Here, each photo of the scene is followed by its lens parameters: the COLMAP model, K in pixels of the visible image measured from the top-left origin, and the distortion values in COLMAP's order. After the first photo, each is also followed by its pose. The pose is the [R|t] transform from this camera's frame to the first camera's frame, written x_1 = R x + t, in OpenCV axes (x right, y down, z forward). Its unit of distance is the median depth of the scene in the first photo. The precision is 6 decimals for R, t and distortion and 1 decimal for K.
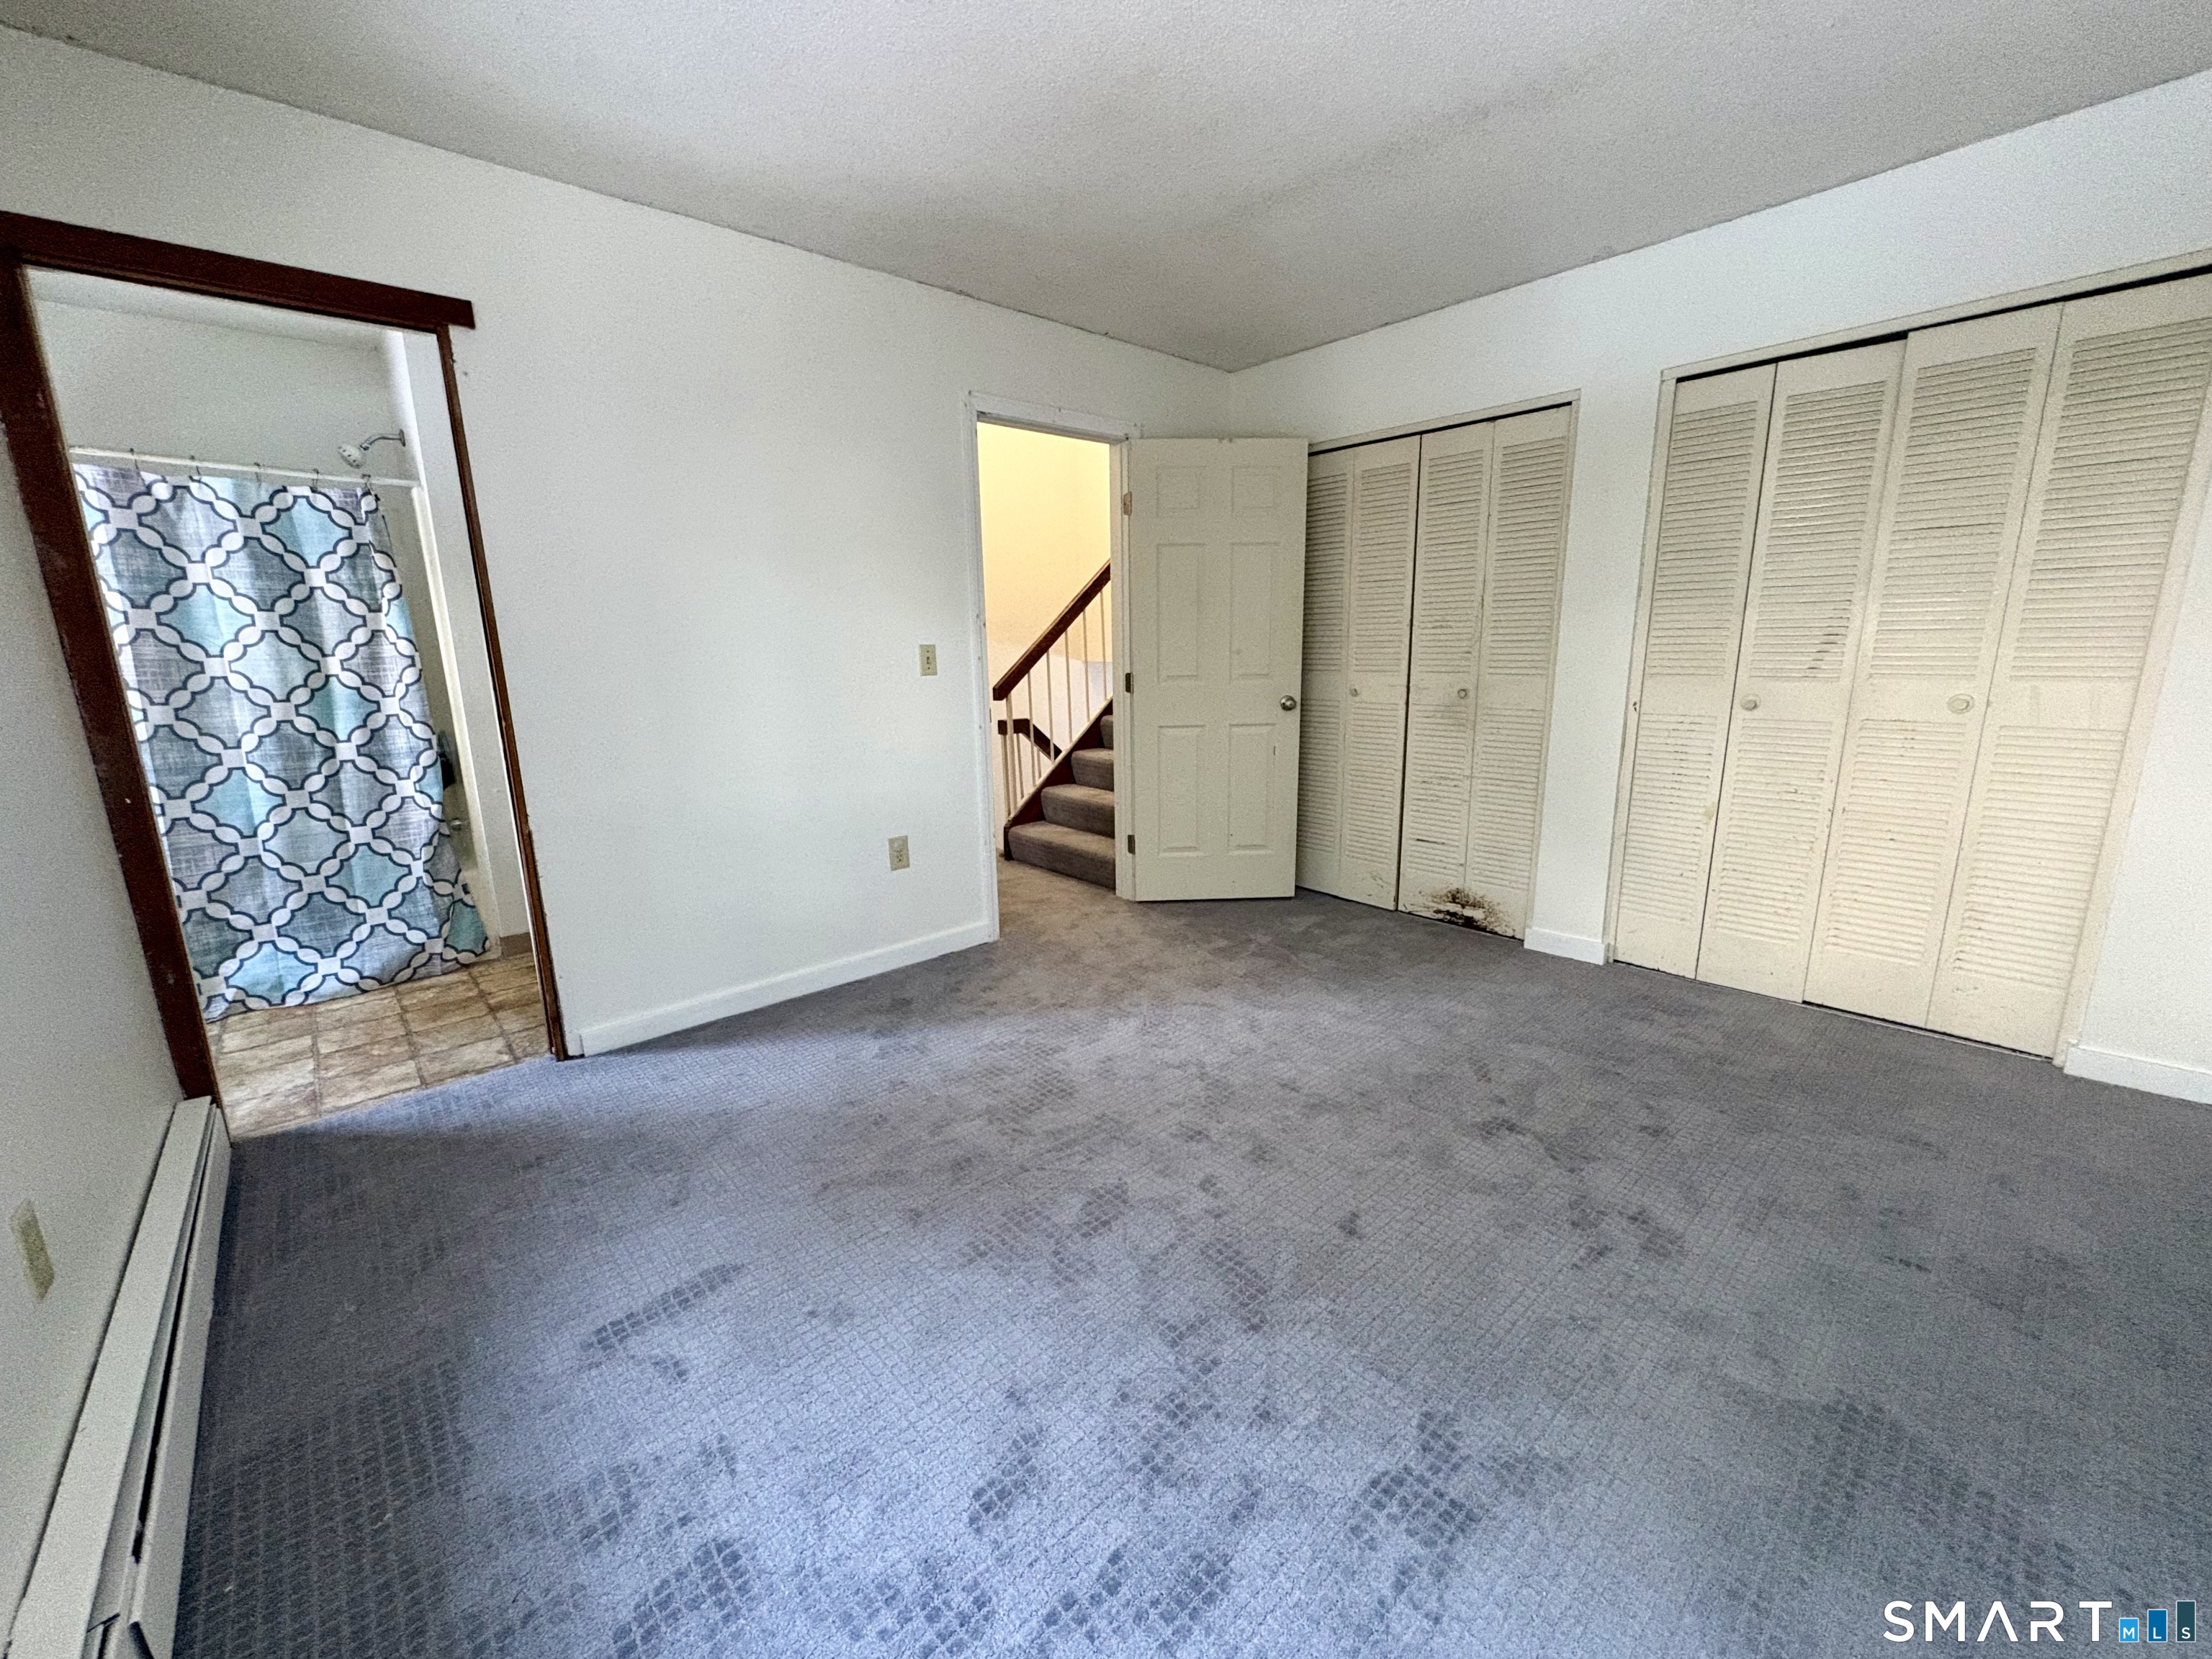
lens RADIAL K [[879.8, 0, 1101.5], [0, 879.8, 823.6], [0, 0, 1]] dist [-0.001099, 0.000413]
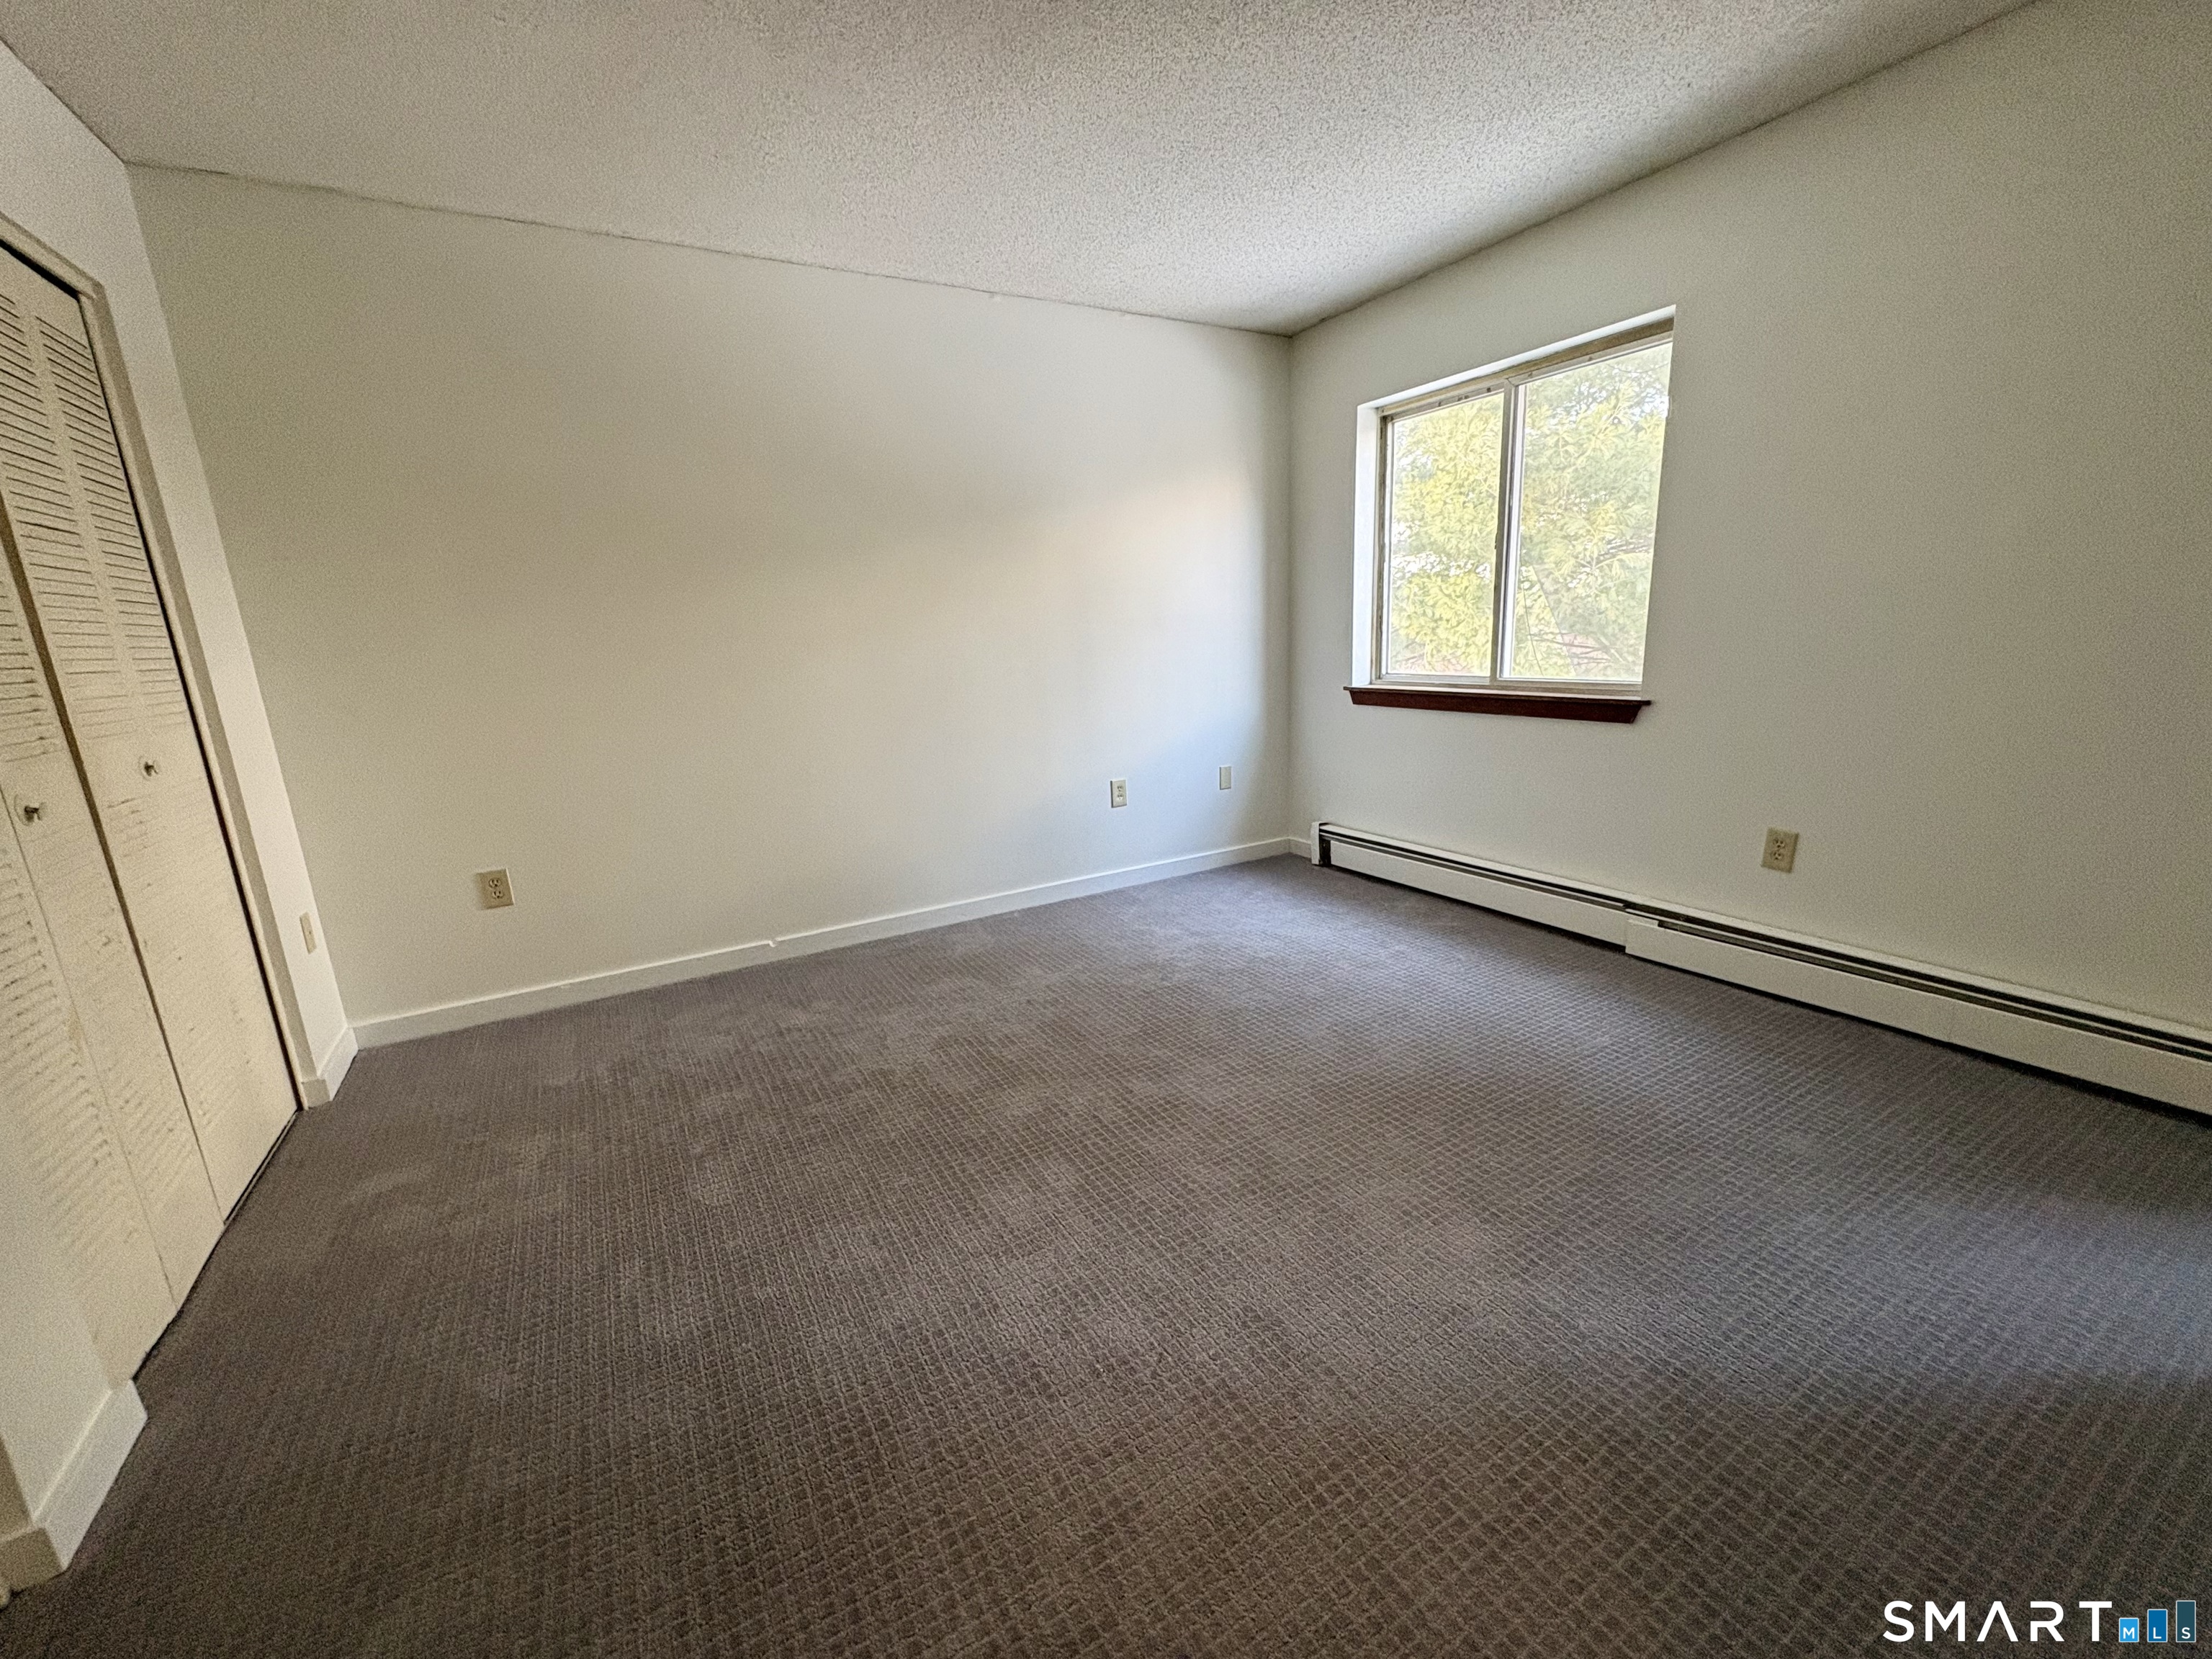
lens RADIAL K [[879.8, 0, 1108.6], [0, 879.8, 834.7], [0, 0, 1]] dist [-0.001099, 0.000413]
pose [[-0.976910, 0.013347, 0.213233, -0.010640], [0.103513, 0.902651, 0.417740, -0.657814], [-0.186900, 0.430167, -0.883190, 3.197467]]
